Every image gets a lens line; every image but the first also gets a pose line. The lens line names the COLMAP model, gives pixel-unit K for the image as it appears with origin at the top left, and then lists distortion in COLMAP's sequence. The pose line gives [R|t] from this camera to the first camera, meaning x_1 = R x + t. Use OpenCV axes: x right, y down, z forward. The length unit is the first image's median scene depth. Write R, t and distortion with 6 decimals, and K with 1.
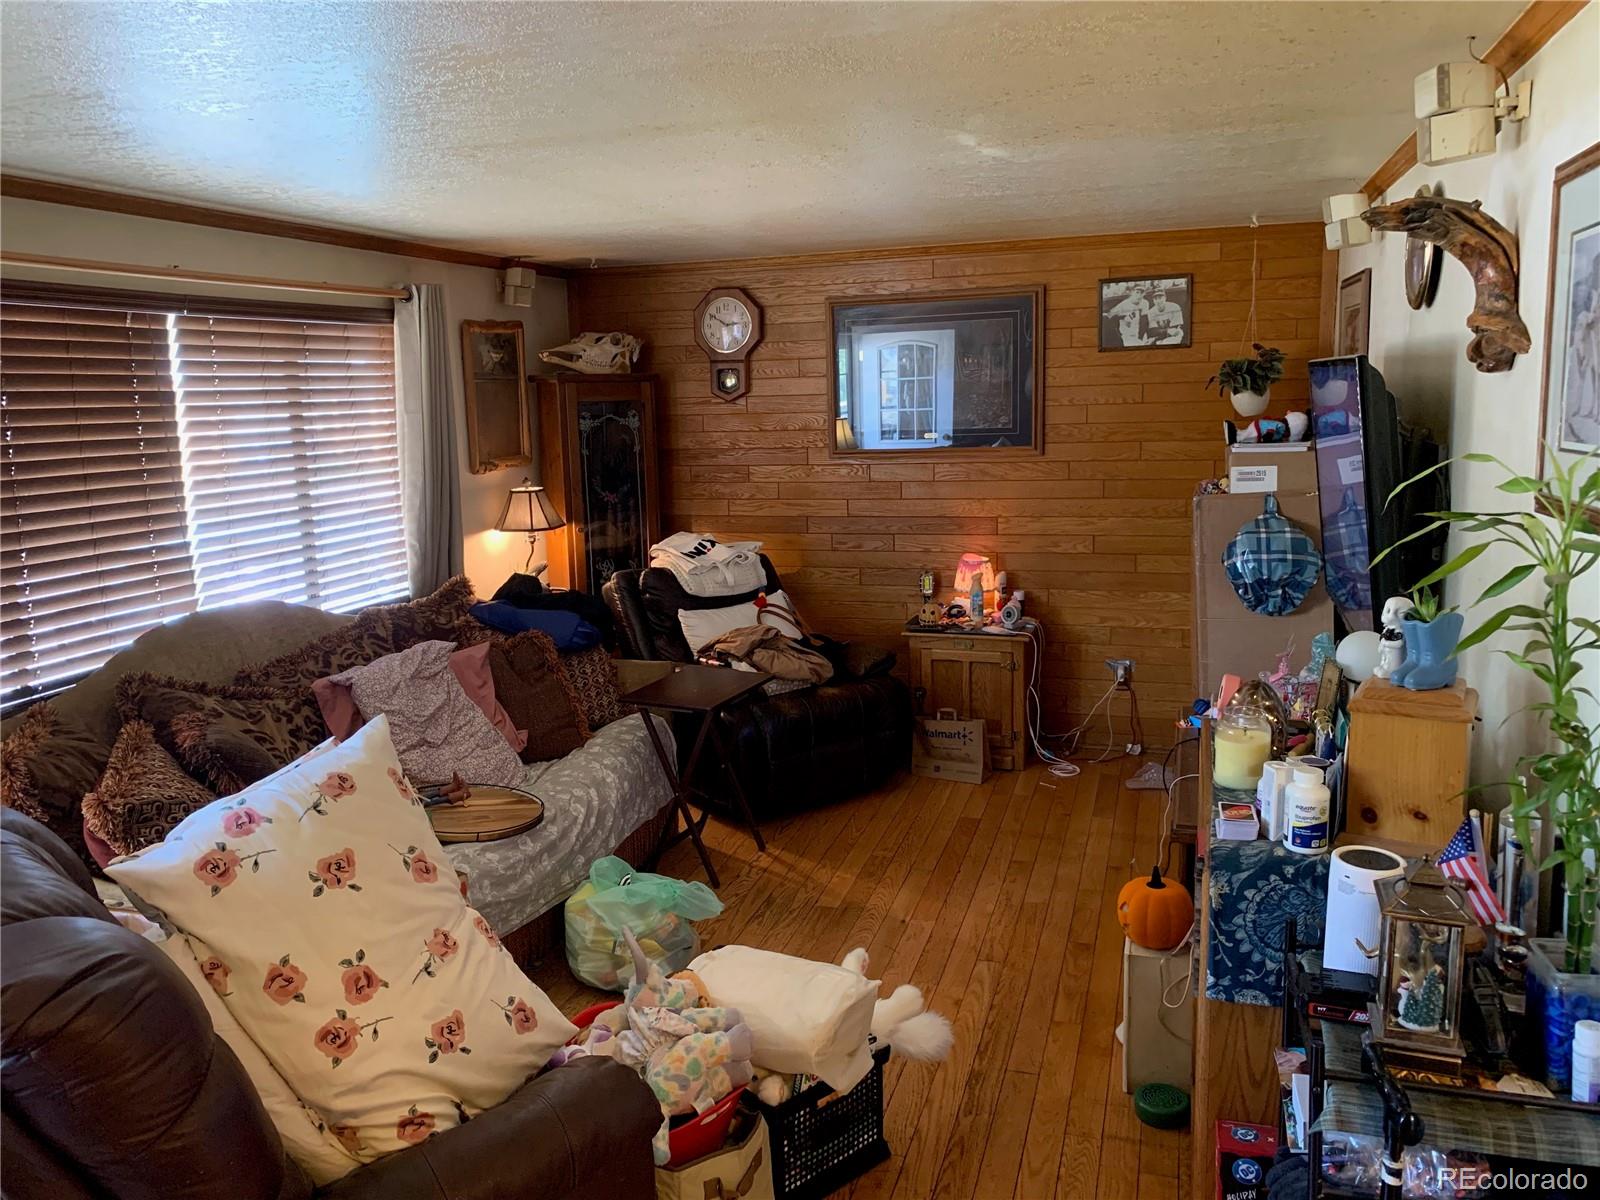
lens RADIAL K [[1224.1, 0, 789.1], [0, 1224.1, 588.7], [0, 0, 1]] dist [0.089387, -0.165892]
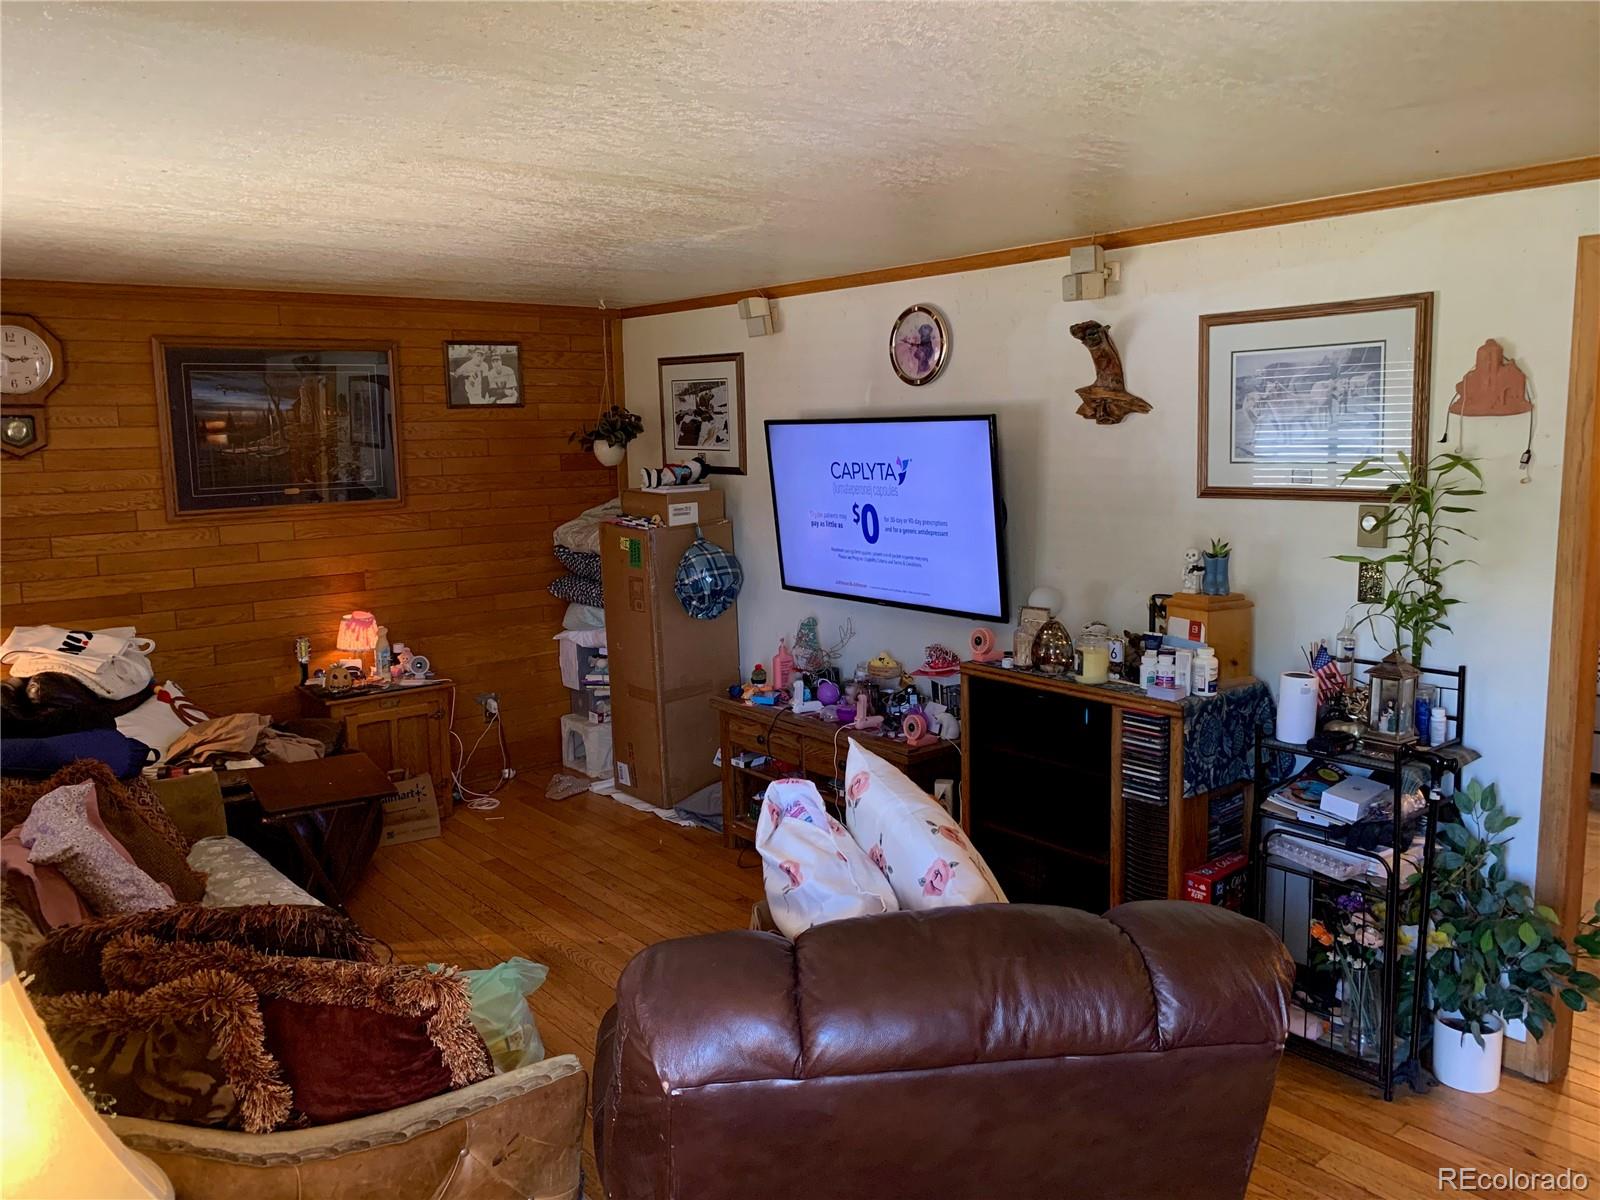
lens RADIAL K [[1224.1, 0, 789.1], [0, 1224.1, 588.7], [0, 0, 1]] dist [0.089387, -0.165892]
pose [[0.544474, -0.095671, 0.833304, -0.492374], [0.140144, 0.989885, 0.022079, -0.020992], [-0.826987, 0.104761, 0.552375, 0.190677]]
